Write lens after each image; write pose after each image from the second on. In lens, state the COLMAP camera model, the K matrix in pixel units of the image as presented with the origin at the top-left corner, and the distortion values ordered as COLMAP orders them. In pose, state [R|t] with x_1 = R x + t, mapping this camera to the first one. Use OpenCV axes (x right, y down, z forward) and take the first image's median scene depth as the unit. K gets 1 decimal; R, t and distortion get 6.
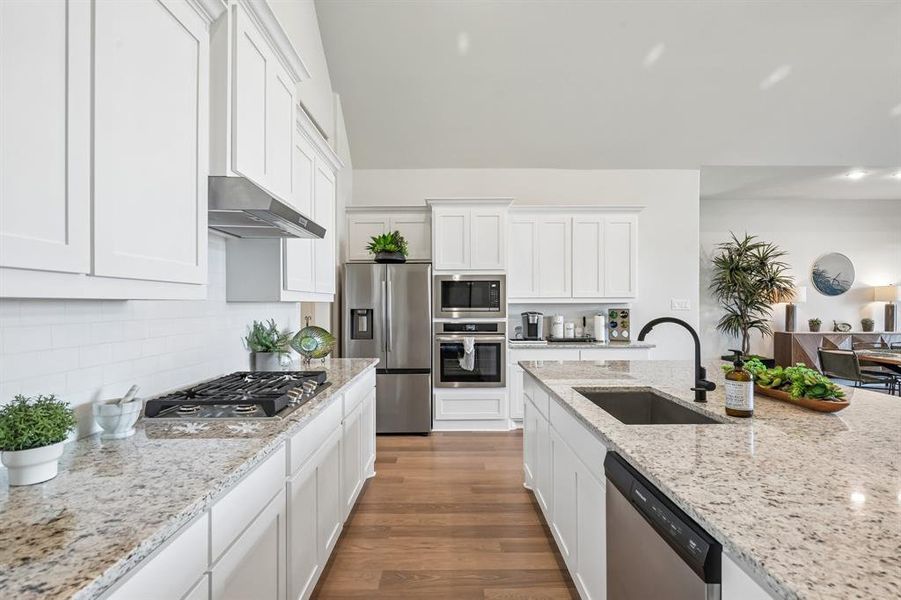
lens RADIAL K [[457.0, 0, 450.5], [0, 457.0, 300.0], [0, 0, 1]] dist [0.014338, 0.000518]
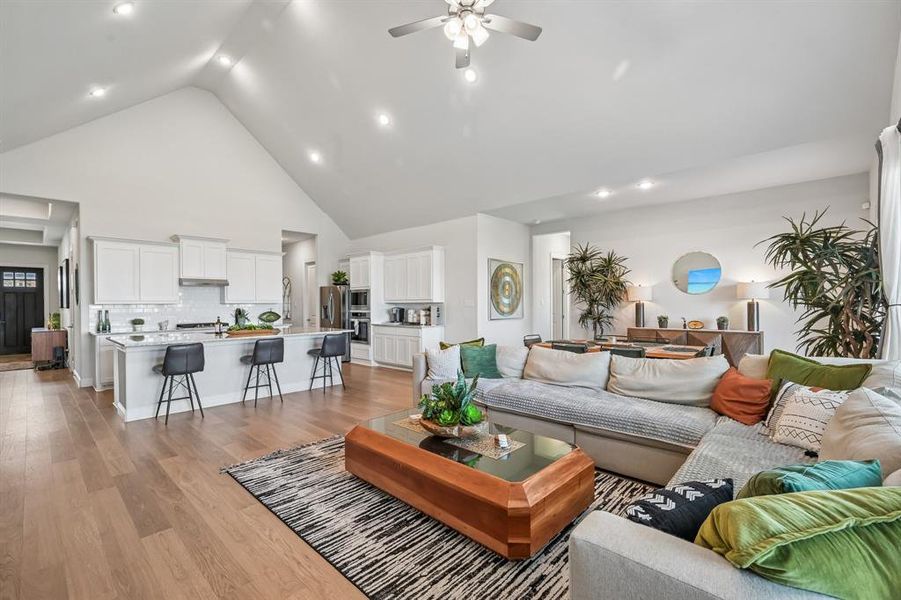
lens RADIAL K [[396.4, 0, 450.5], [0, 396.4, 300.0], [0, 0, 1]] dist [0.001290, 0.000060]
pose [[0.722459, -0.008063, -0.691366, 1.087765], [0.009622, 0.999952, -0.001607, 0.000147], [0.691346, -0.005491, 0.722503, -0.011279]]
